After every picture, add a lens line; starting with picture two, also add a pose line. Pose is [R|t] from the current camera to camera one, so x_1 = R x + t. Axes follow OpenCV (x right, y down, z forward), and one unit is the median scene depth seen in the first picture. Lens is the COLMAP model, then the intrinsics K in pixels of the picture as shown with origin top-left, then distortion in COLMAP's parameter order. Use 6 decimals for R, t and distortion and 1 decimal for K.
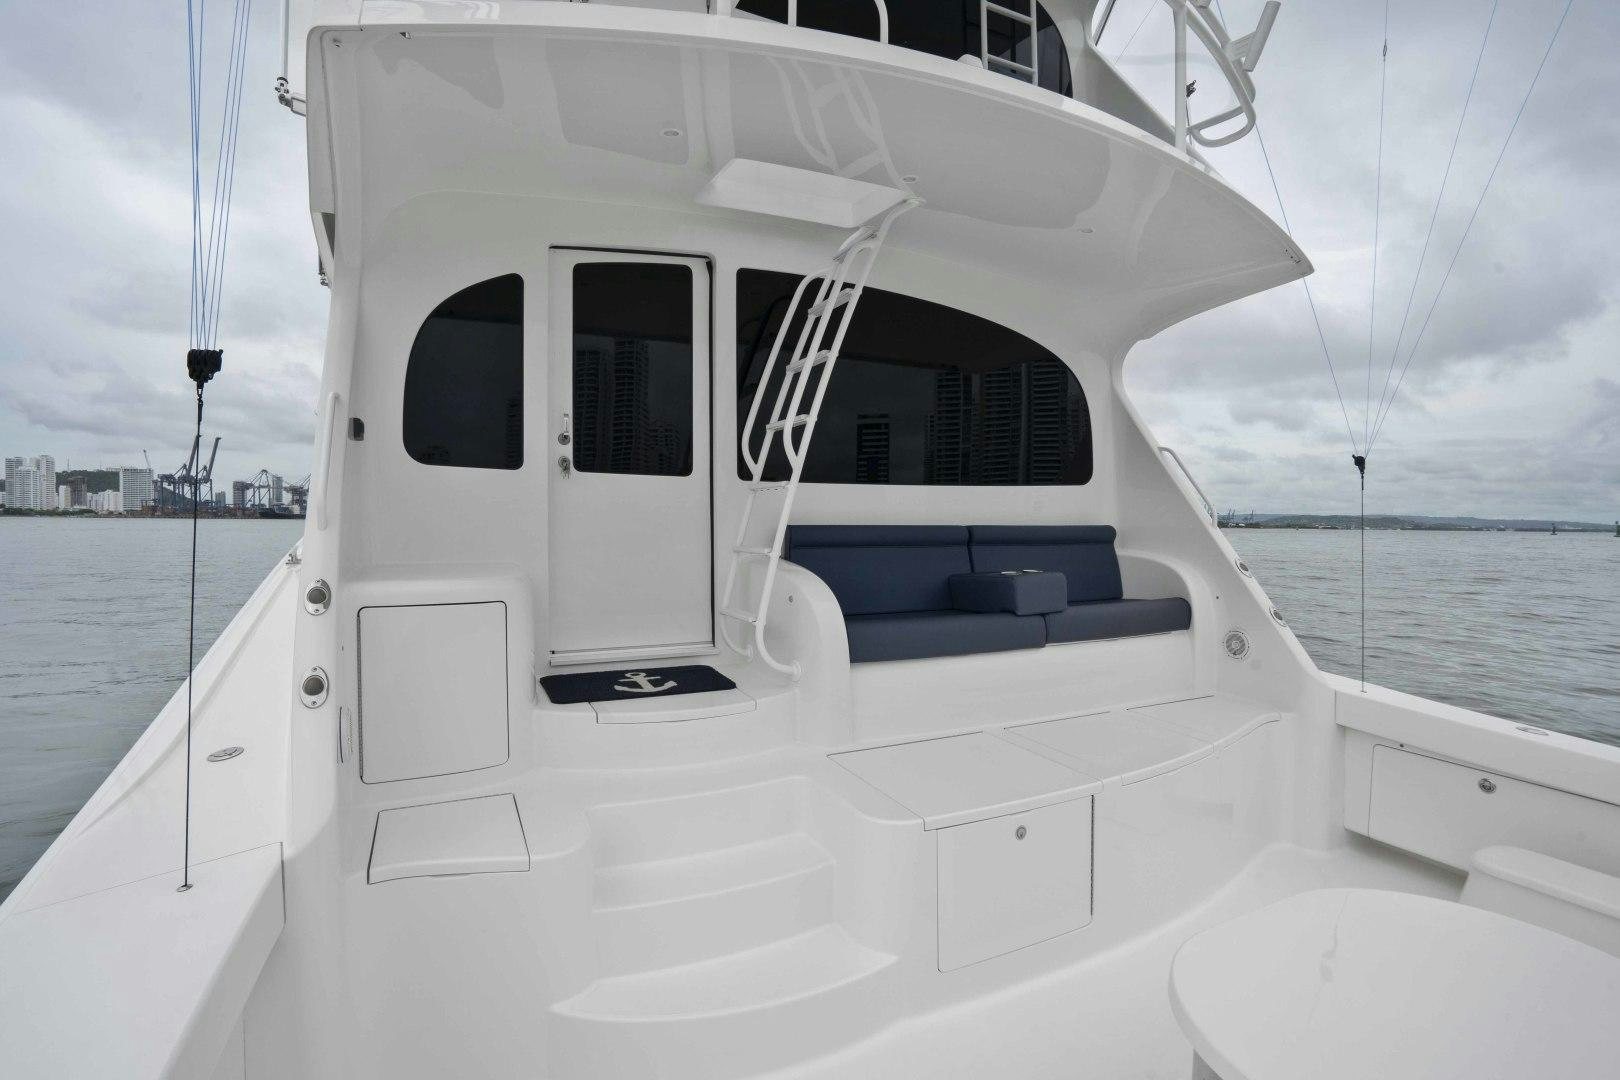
lens RADIAL K [[733.7, 0, 803.7], [0, 733.7, 541.4], [0, 0, 1]] dist [-0.048354, 0.019972]
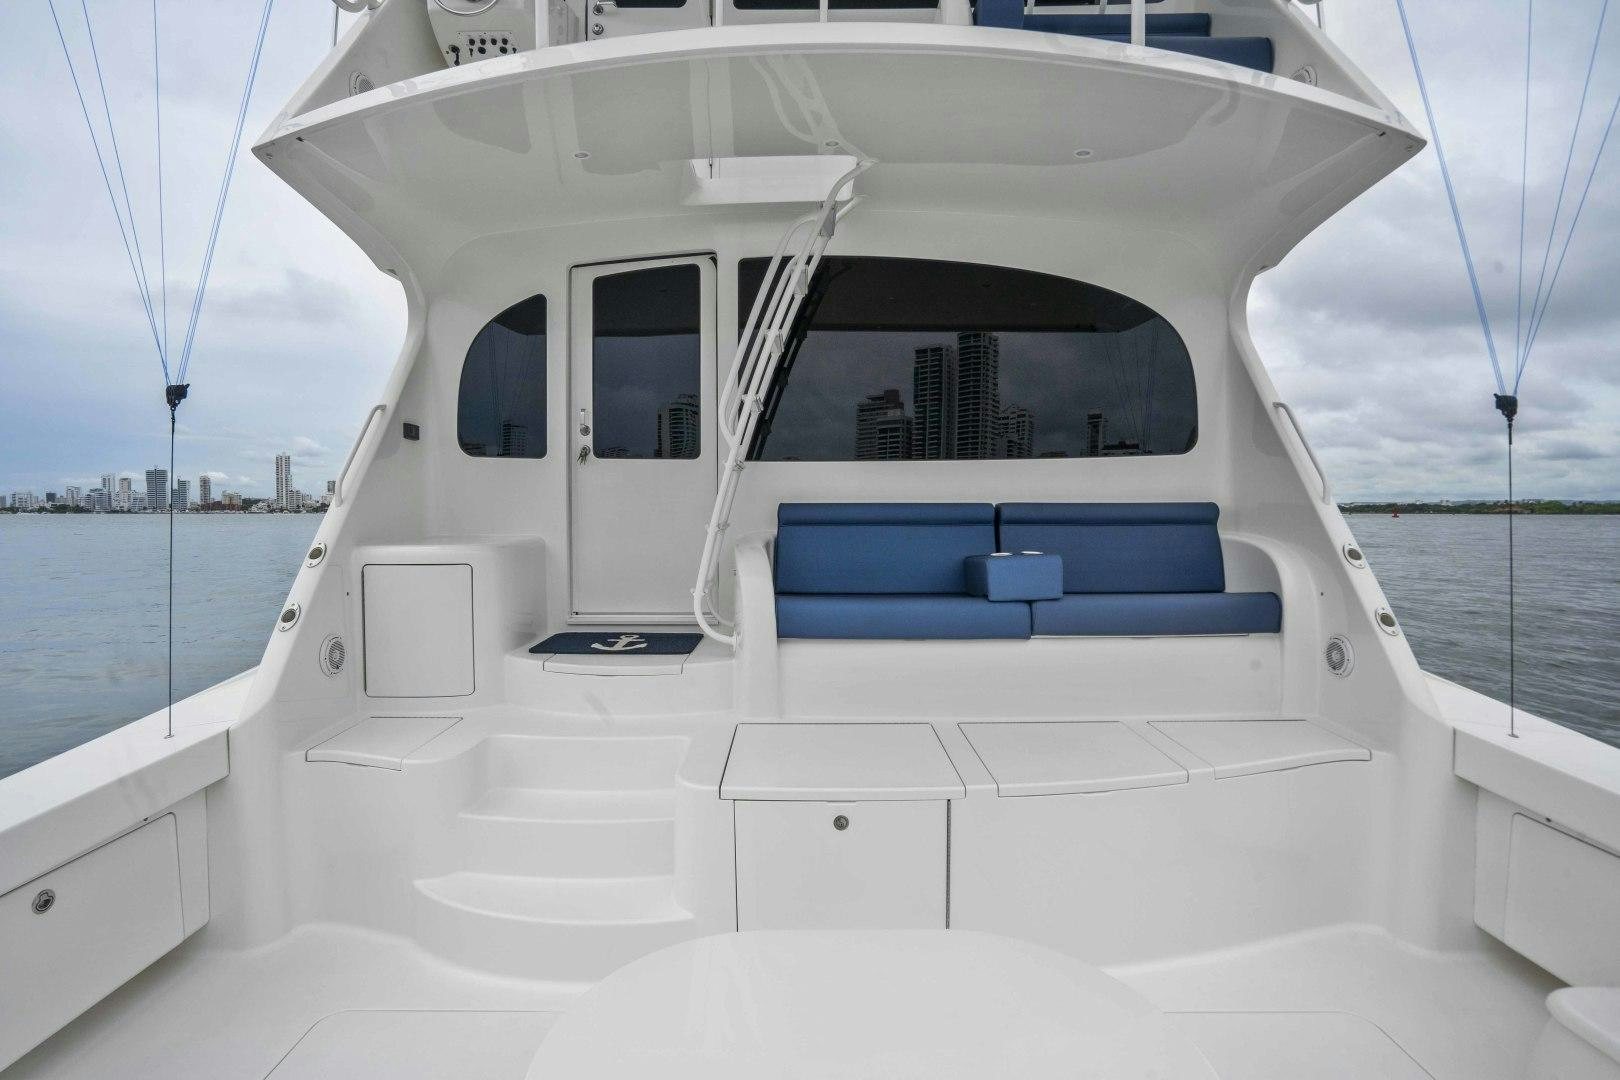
lens RADIAL K [[733.7, 0, 803.7], [0, 733.7, 541.4], [0, 0, 1]] dist [-0.048354, 0.019972]
pose [[0.904431, 0.012075, -0.426449, 0.463351], [-0.005339, 0.999841, 0.016987, 0.013908], [0.426586, -0.013086, 0.904352, 0.089326]]
